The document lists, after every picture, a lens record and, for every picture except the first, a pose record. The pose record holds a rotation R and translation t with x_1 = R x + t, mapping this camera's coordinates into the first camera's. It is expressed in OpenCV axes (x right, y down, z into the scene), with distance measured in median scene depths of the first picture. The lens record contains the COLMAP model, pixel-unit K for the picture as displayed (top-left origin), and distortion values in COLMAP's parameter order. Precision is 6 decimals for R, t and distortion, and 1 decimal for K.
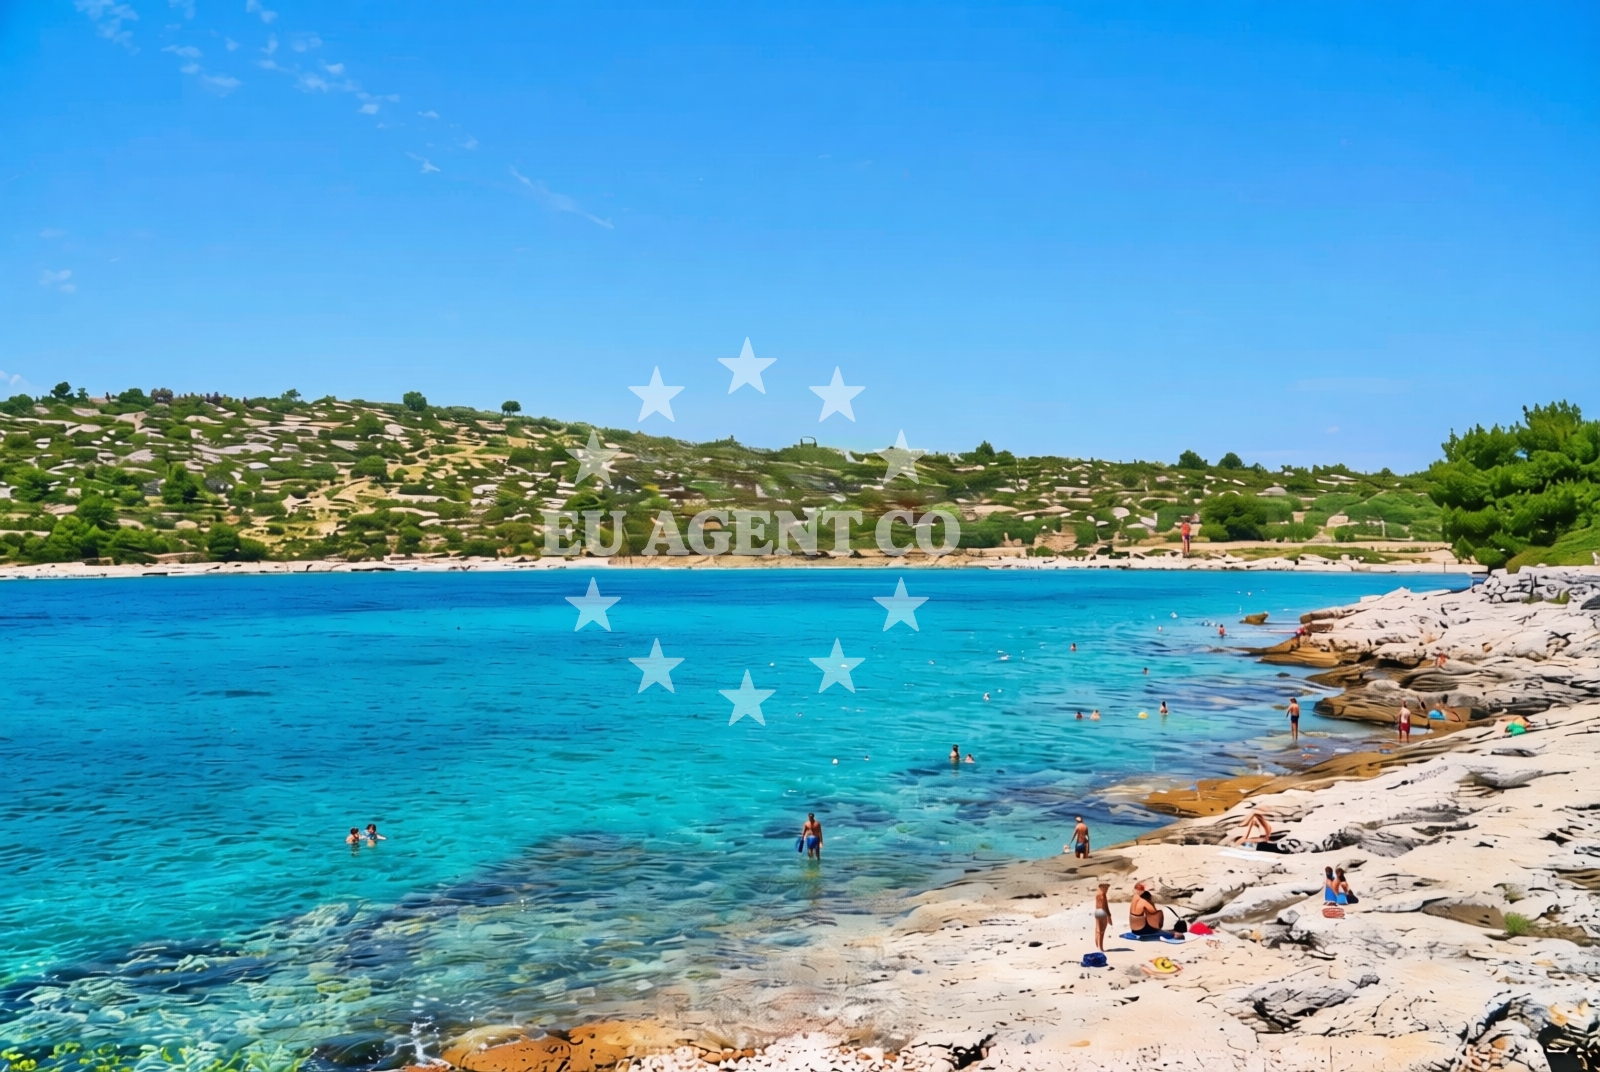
lens RADIAL K [[1264.0, 0, 800.0], [0, 1264.0, 536.0], [0, 0, 1]] dist [-0.018485, 0.002792]
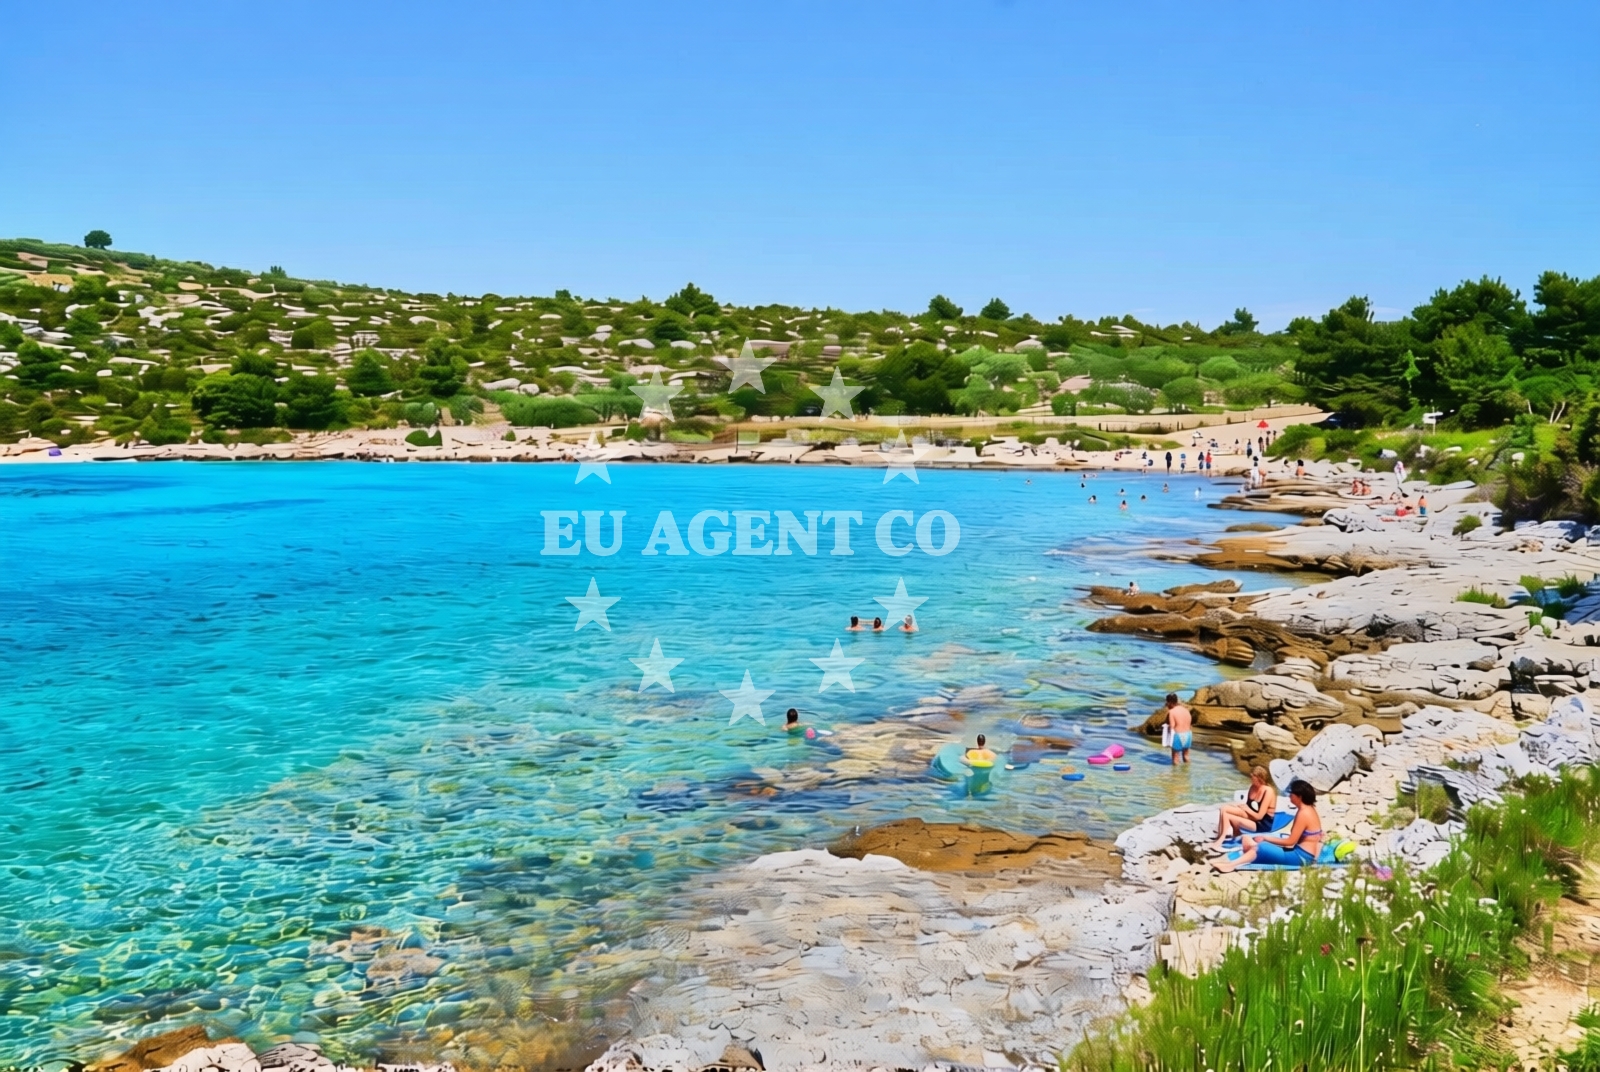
lens RADIAL K [[1298.5, 0, 800.0], [0, 1298.5, 536.0], [0, 0, 1]] dist [-0.021758, 0.001823]
pose [[0.991081, -0.019749, 0.131788, 0.208177], [0.005981, 0.994553, 0.104056, -0.003844], [-0.133126, -0.102340, 0.985801, 0.351729]]
